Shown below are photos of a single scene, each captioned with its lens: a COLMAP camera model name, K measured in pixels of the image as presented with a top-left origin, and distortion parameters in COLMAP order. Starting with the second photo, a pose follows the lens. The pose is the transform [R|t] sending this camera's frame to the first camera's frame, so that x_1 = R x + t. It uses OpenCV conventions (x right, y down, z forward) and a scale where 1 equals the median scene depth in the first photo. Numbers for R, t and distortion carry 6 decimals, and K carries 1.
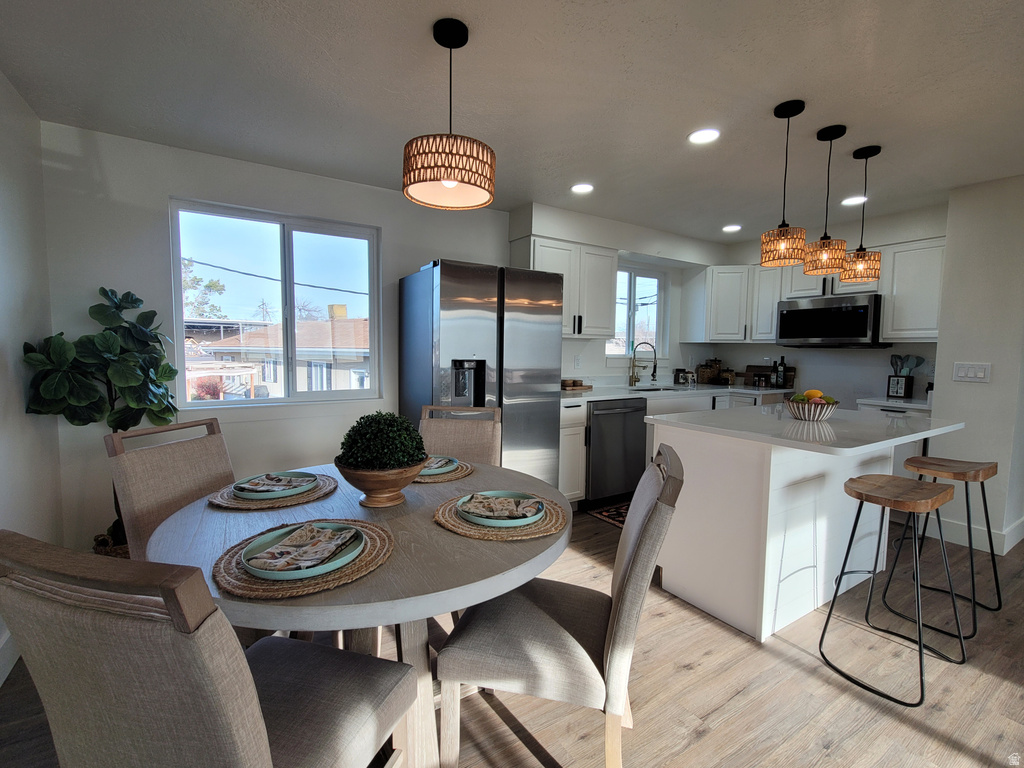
lens RADIAL K [[467.6, 0, 512.0], [0, 467.6, 384.0], [0, 0, 1]] dist [-0.000526, -0.001249]
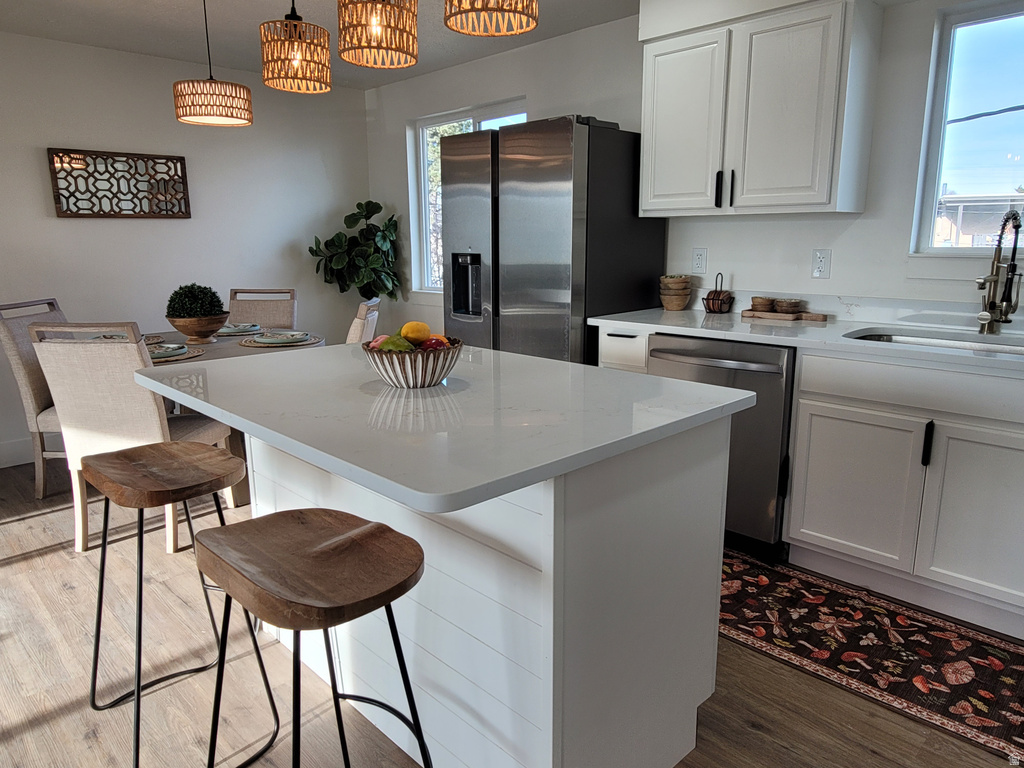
lens RADIAL K [[690.1, 0, 517.2], [0, 690.1, 385.5], [0, 0, 1]] dist [-0.000963, 0.003045]
pose [[0.208070, 0.189877, -0.959507, 0.781744], [-0.062787, 0.981546, 0.180623, -0.032549], [0.976097, 0.022662, 0.216152, 0.553100]]
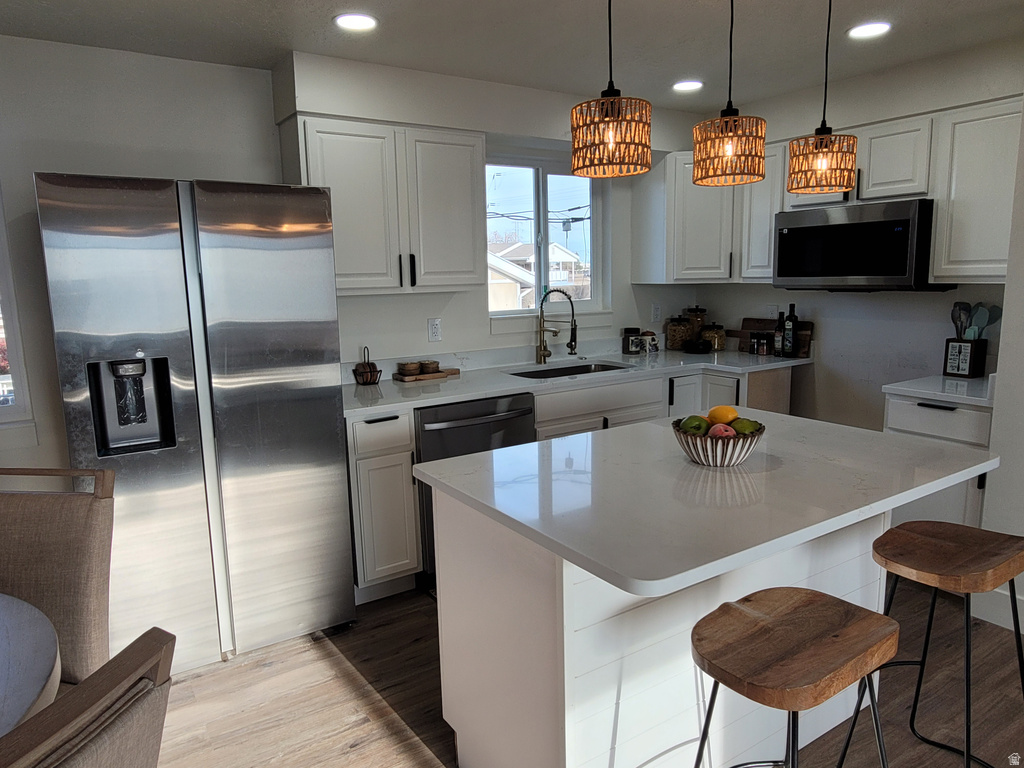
lens RADIAL K [[690.1, 0, 517.2], [0, 690.1, 385.5], [0, 0, 1]] dist [-0.000963, 0.003045]
pose [[0.999239, -0.037087, 0.012050, 0.233403], [0.035853, 0.995284, 0.090135, -0.052173], [-0.015336, -0.089634, 0.995857, 0.129453]]
